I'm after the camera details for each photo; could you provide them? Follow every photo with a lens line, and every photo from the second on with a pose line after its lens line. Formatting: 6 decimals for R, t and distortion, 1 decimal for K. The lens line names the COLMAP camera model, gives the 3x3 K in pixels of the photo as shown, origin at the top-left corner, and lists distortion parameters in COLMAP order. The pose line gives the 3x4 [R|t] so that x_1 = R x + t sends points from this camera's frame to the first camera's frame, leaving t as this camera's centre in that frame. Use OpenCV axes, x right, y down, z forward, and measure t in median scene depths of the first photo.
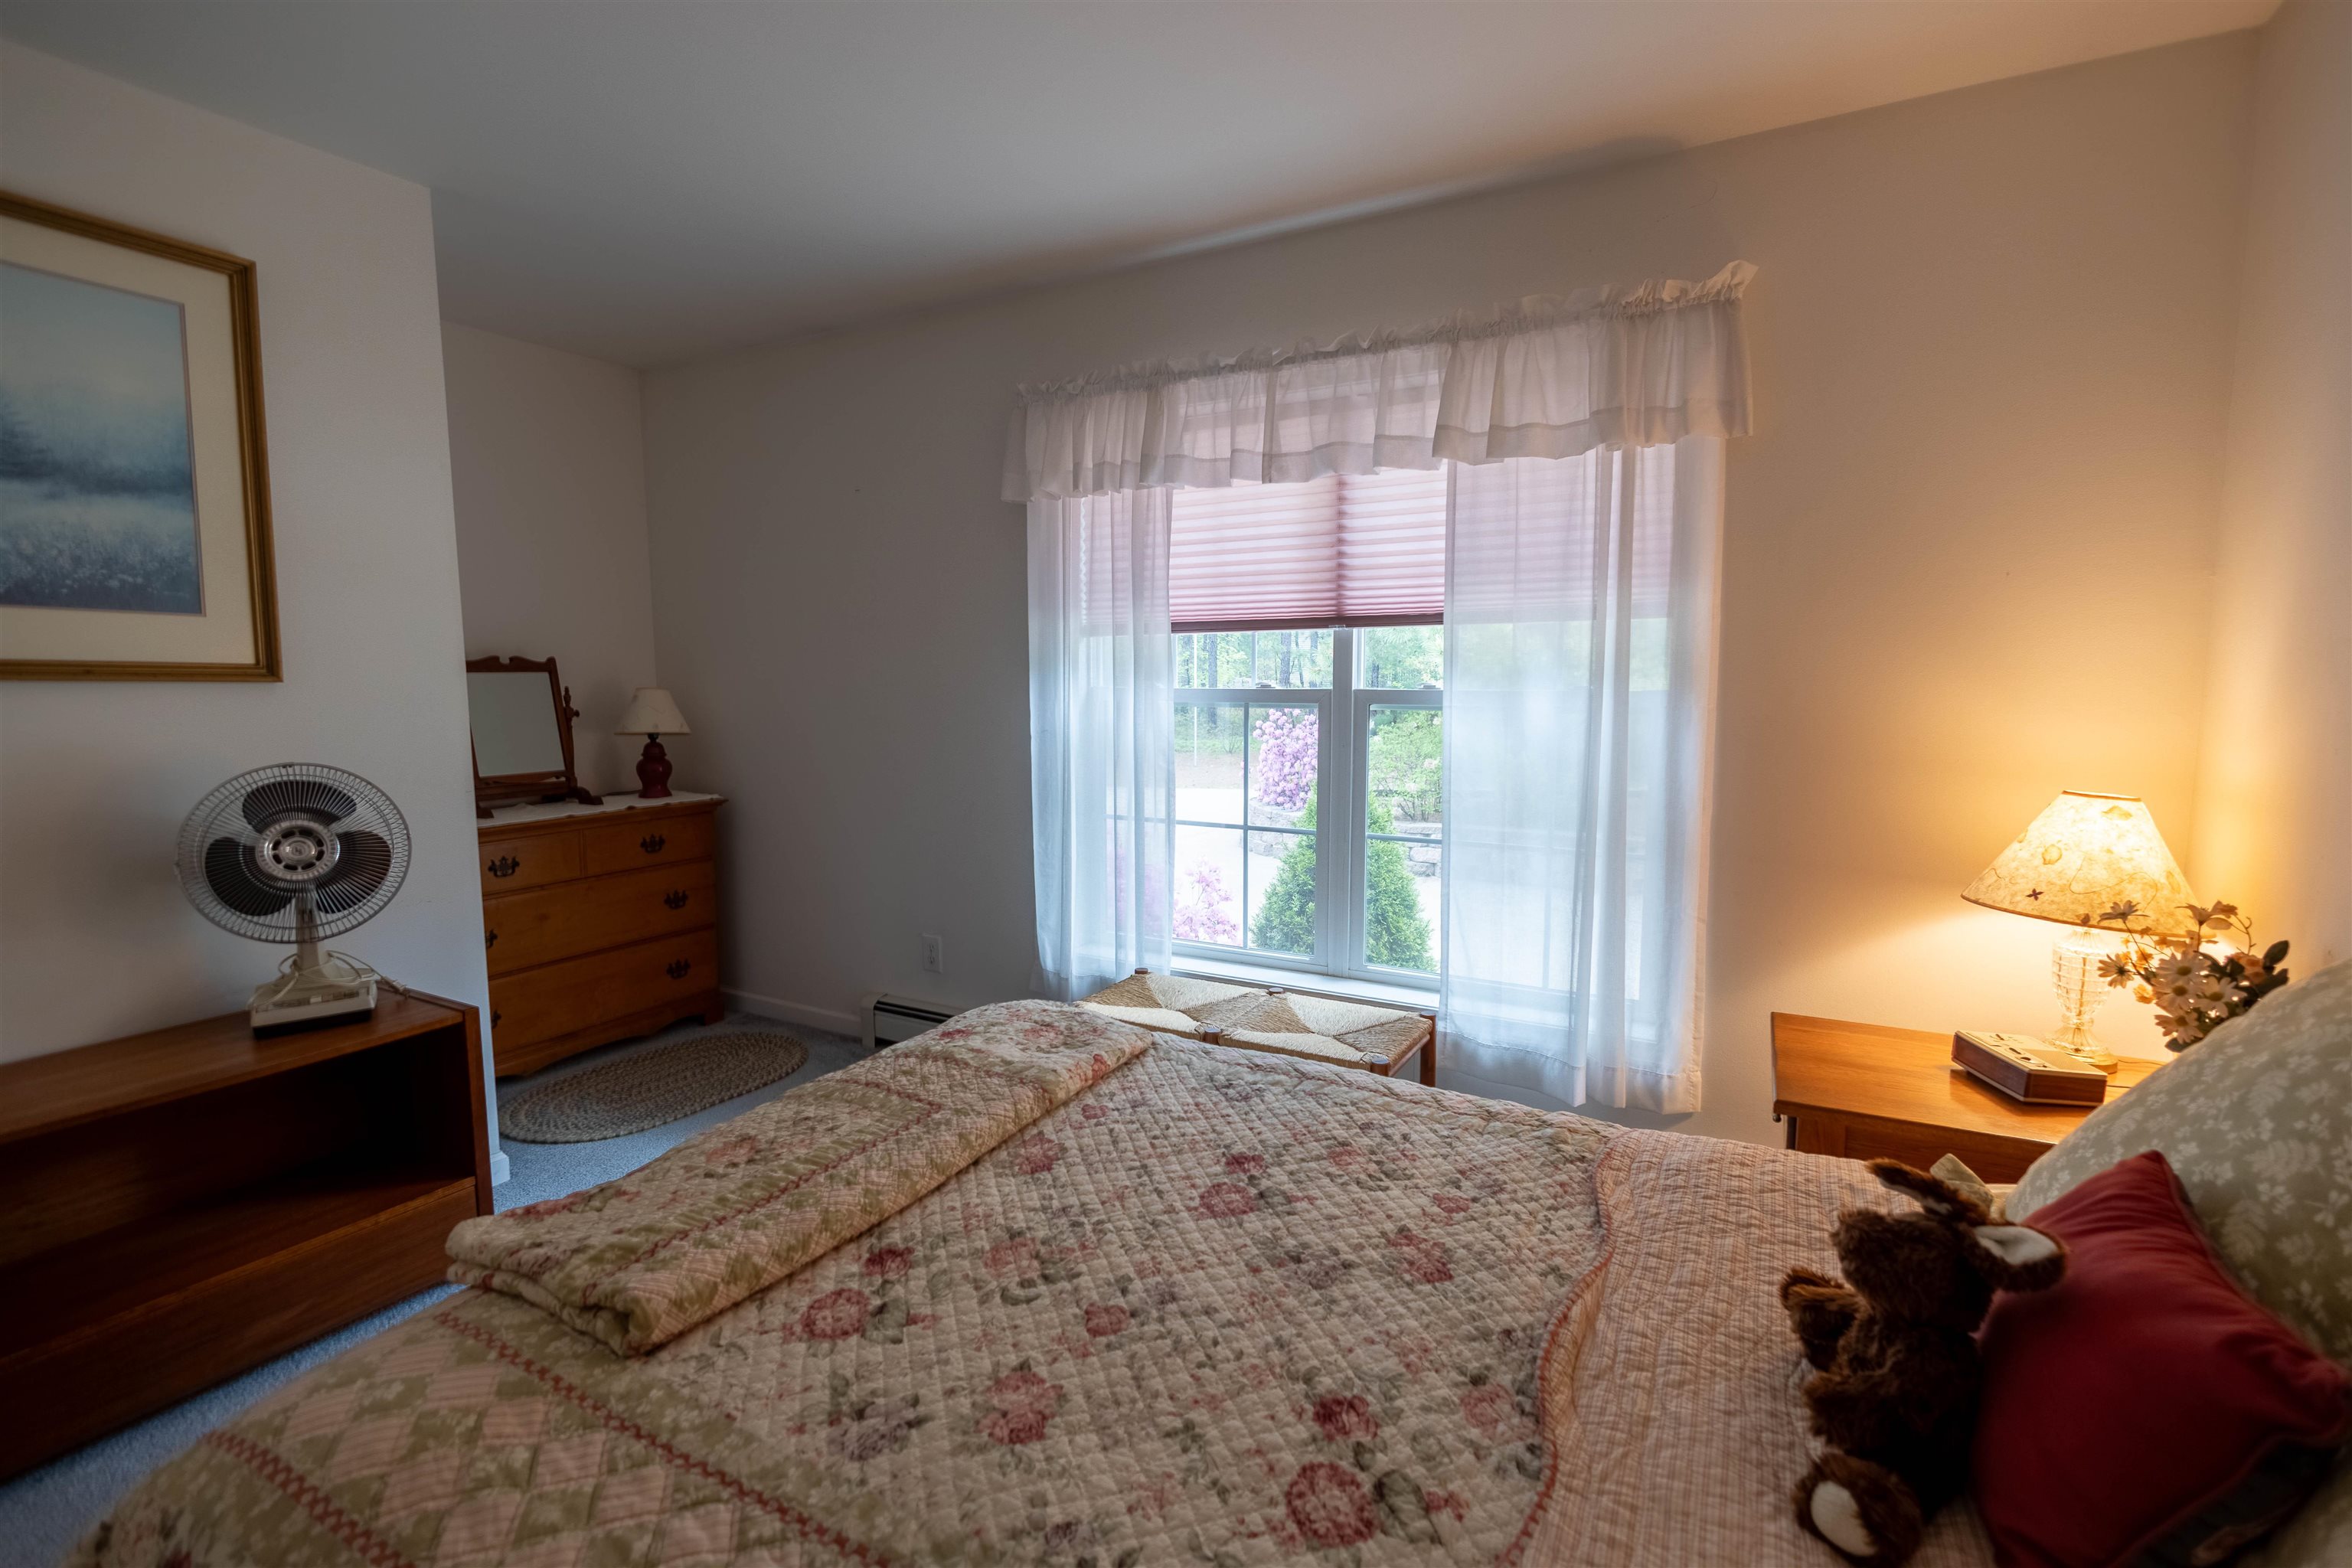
lens RADIAL K [[1076.0, 0, 1172.2], [0, 1076.0, 766.5], [0, 0, 1]] dist [0.011096, -0.002782]
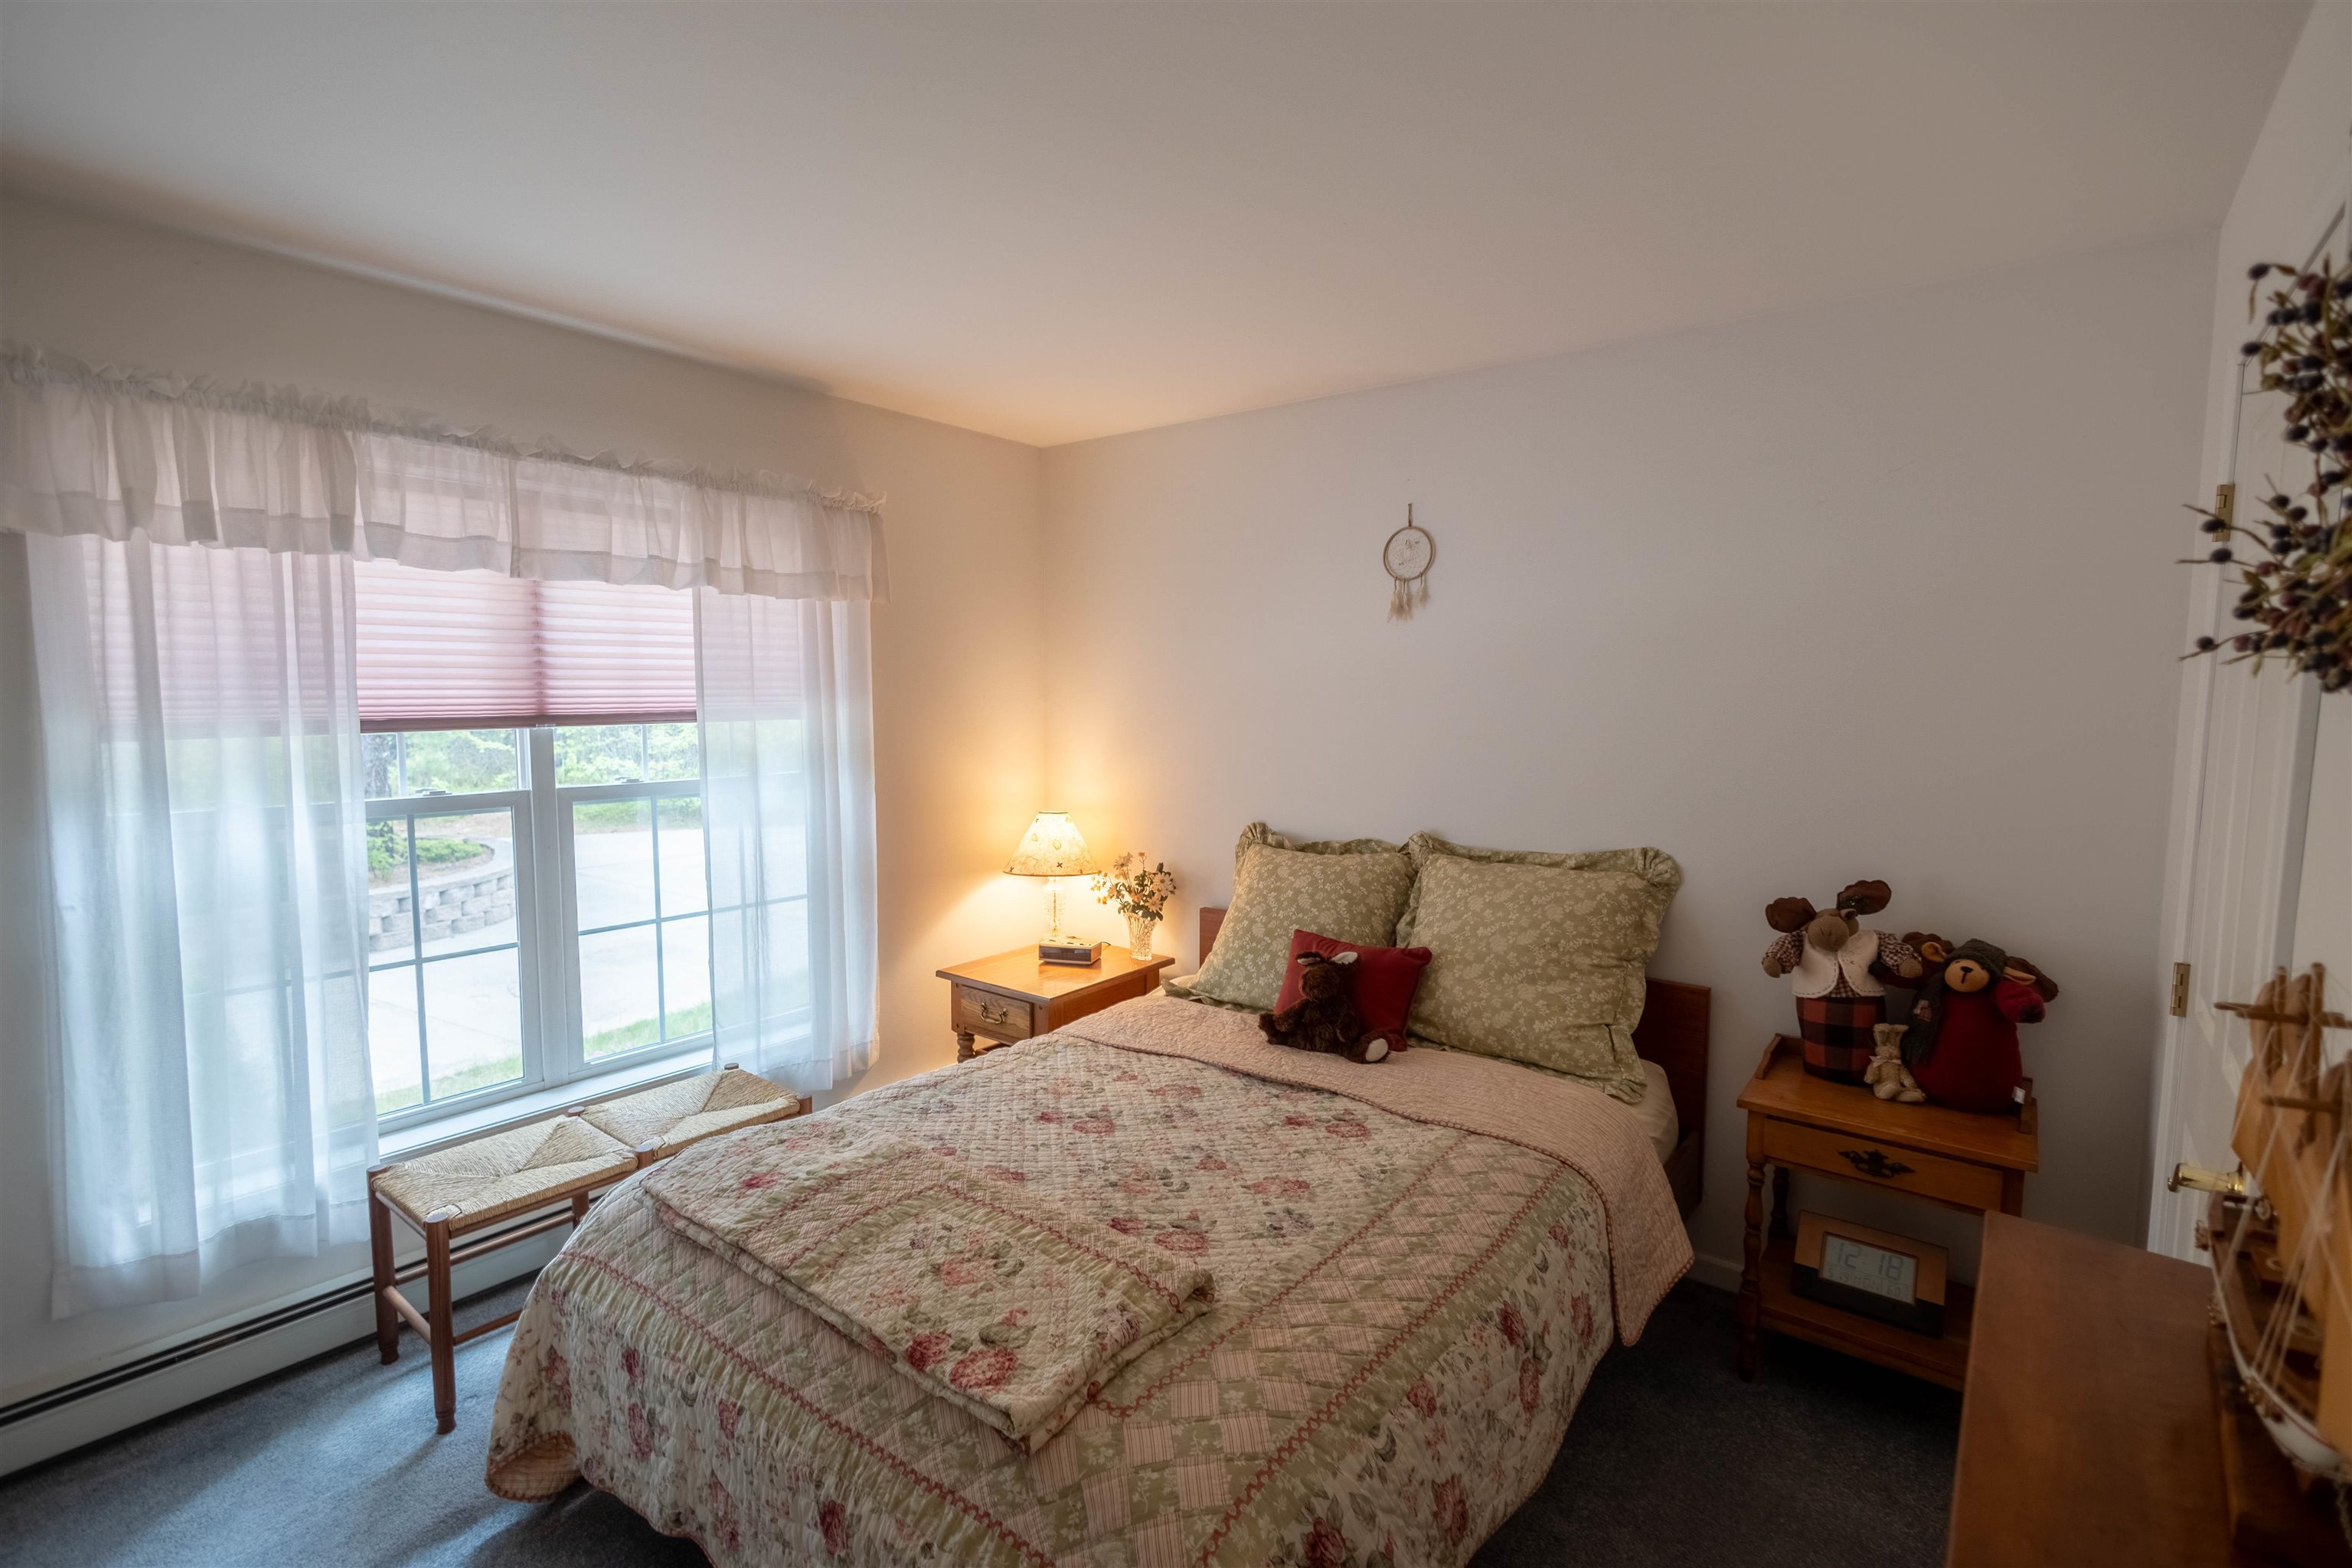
lens RADIAL K [[1076.0, 0, 1170.8], [0, 1076.0, 785.0], [0, 0, 1]] dist [0.011096, -0.002782]
pose [[0.162963, -0.085255, 0.982942, -0.860133], [0.084183, 0.993828, 0.072242, -0.121027], [-0.983034, 0.070974, 0.169134, 0.346218]]
